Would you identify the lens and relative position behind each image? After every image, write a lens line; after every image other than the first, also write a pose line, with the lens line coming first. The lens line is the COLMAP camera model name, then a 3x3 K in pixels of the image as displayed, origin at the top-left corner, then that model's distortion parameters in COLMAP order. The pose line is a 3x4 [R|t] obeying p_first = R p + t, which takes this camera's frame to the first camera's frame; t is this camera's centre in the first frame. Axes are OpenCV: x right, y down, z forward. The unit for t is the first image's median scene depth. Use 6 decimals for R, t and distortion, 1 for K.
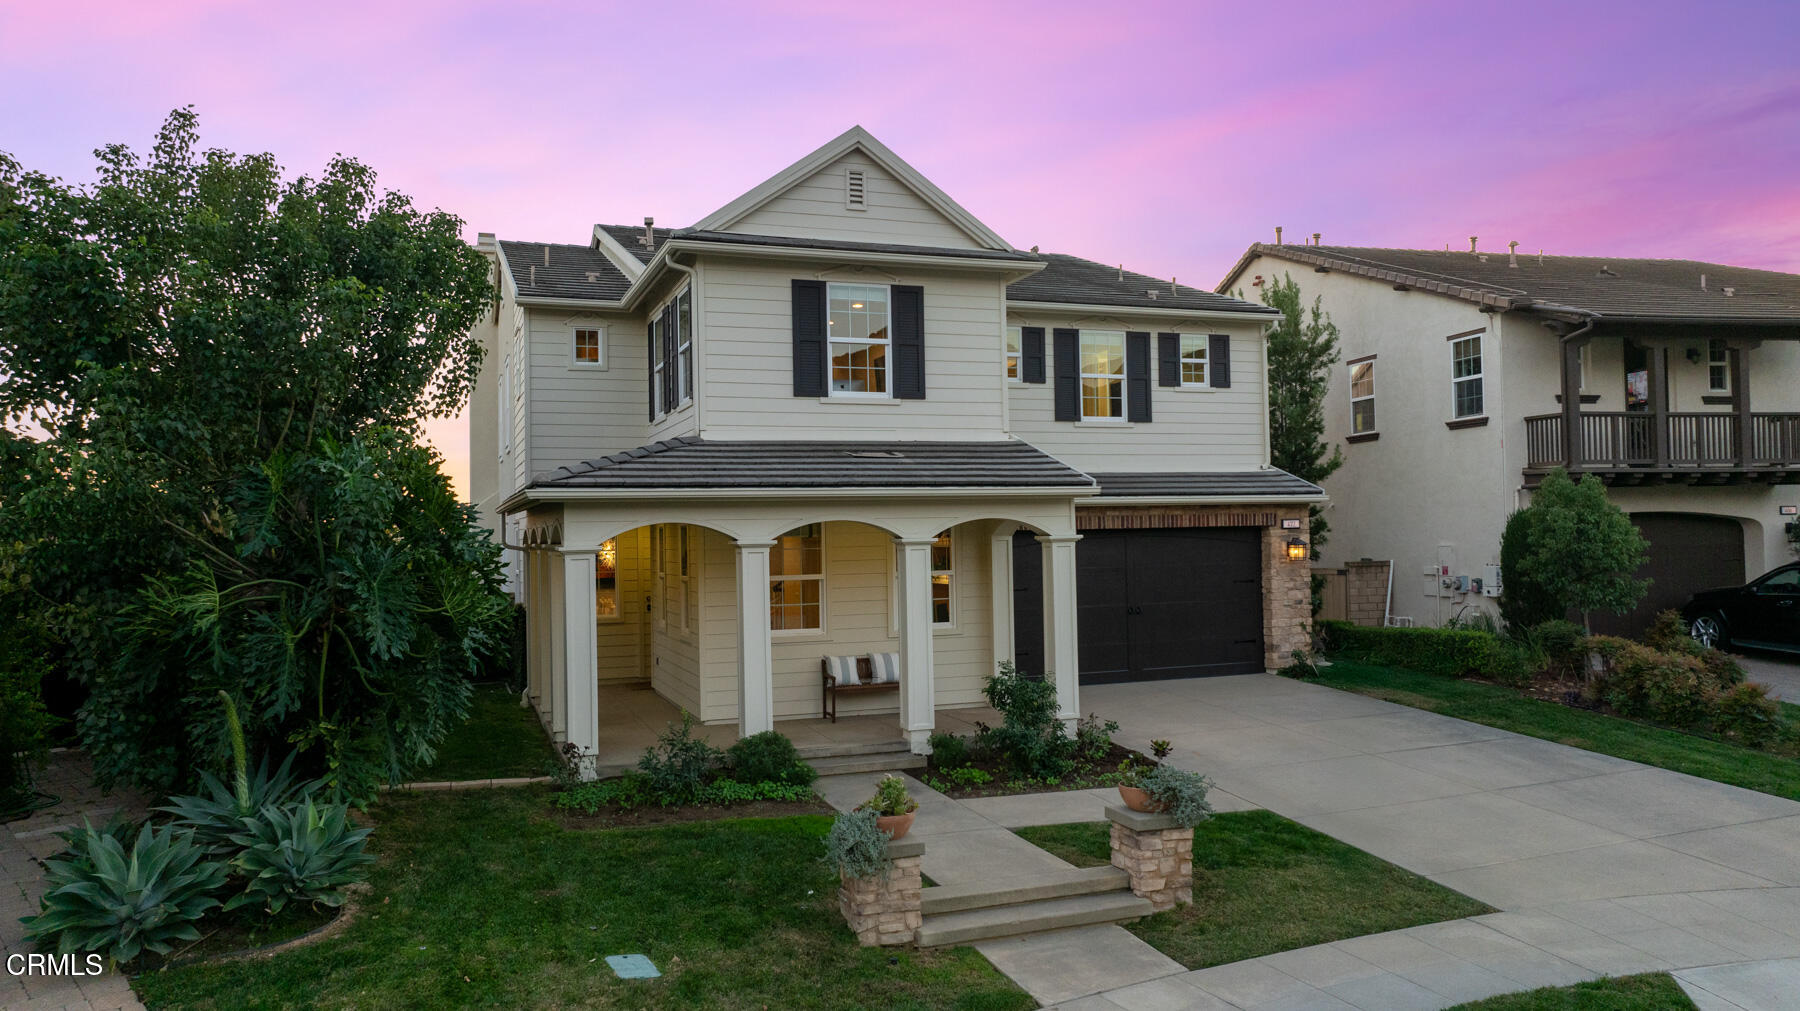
lens RADIAL K [[1337.9, 0, 900.0], [0, 1337.9, 505.5], [0, 0, 1]] dist [-0.010331, -0.000906]
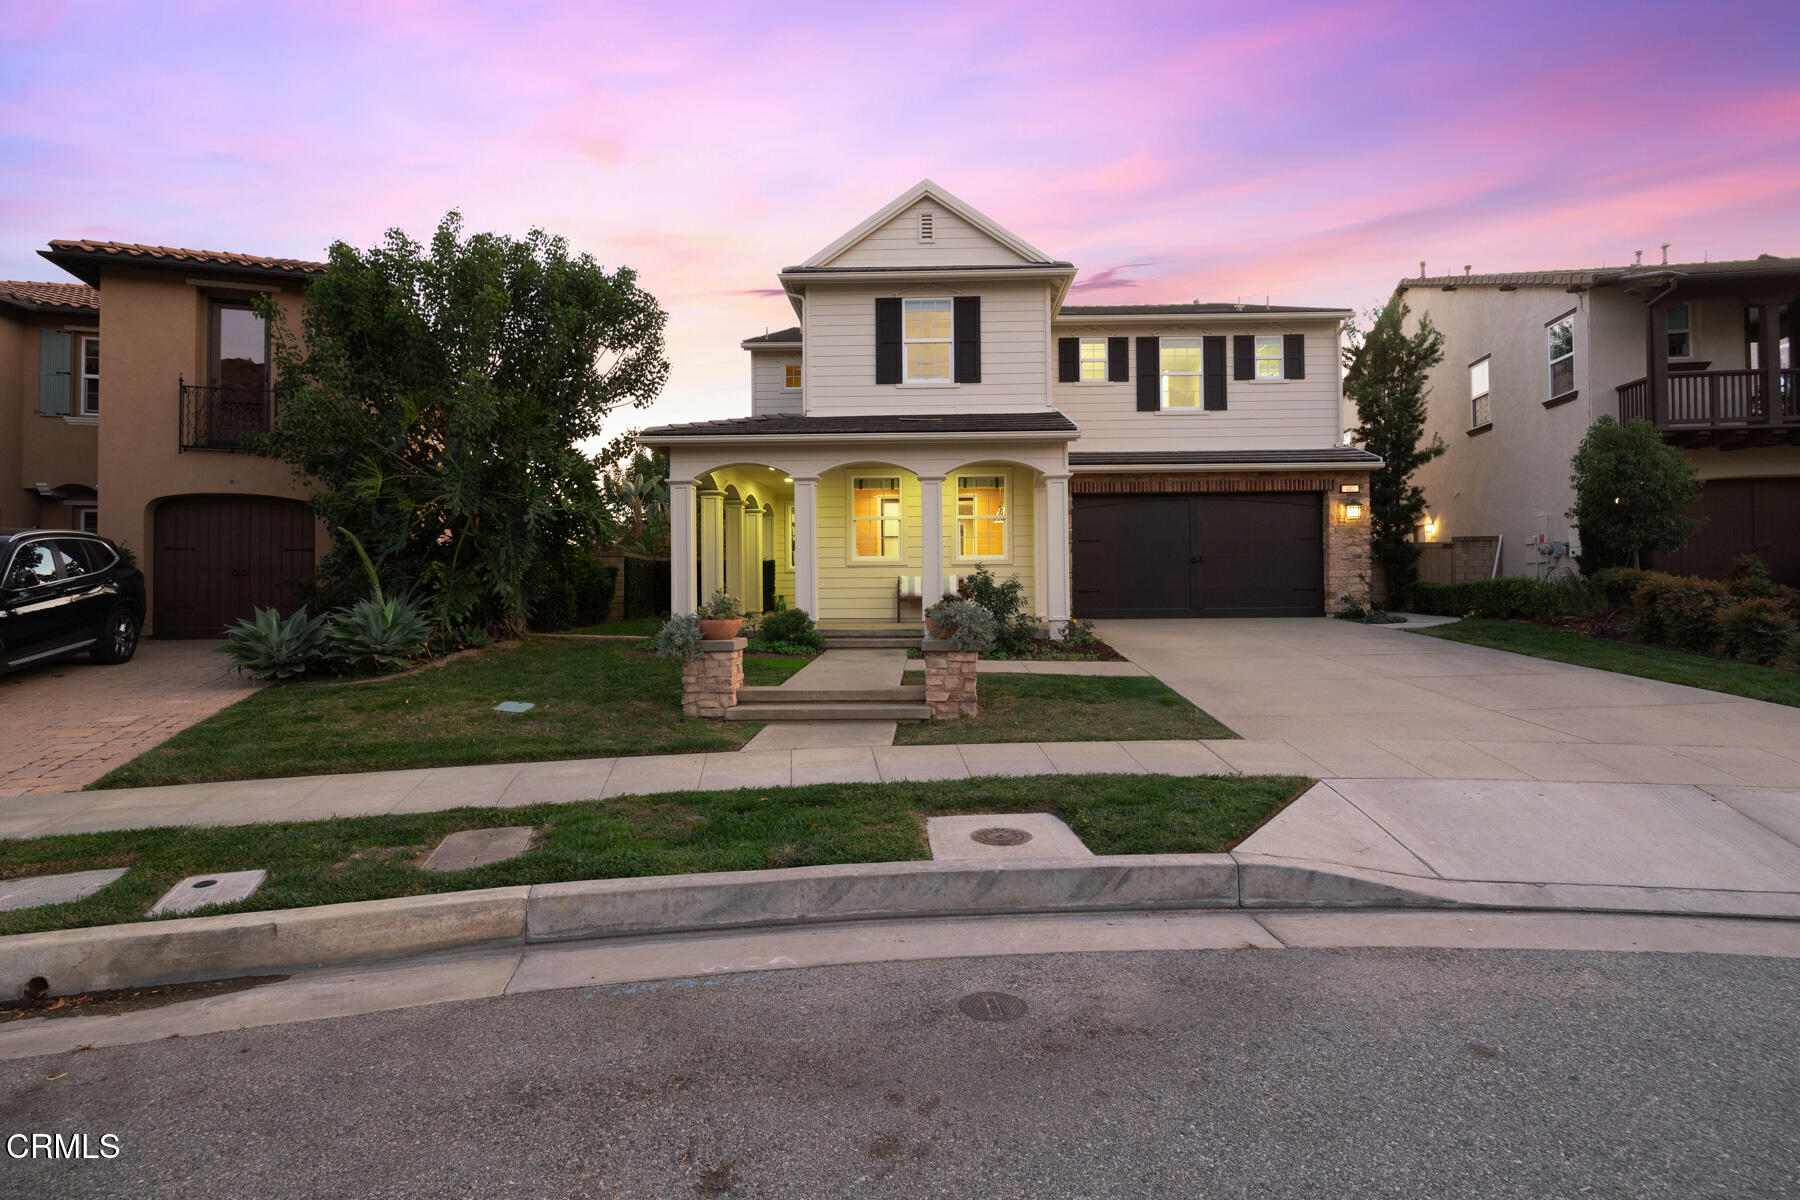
lens RADIAL K [[919.8, 0, 901.8], [0, 919.8, 592.2], [0, 0, 1]] dist [-0.006840, 0.000026]
pose [[0.920571, 0.008300, -0.390487, 0.253565], [-0.000549, 0.999801, 0.019957, 0.090503], [0.390575, -0.018158, 0.920392, 0.115862]]
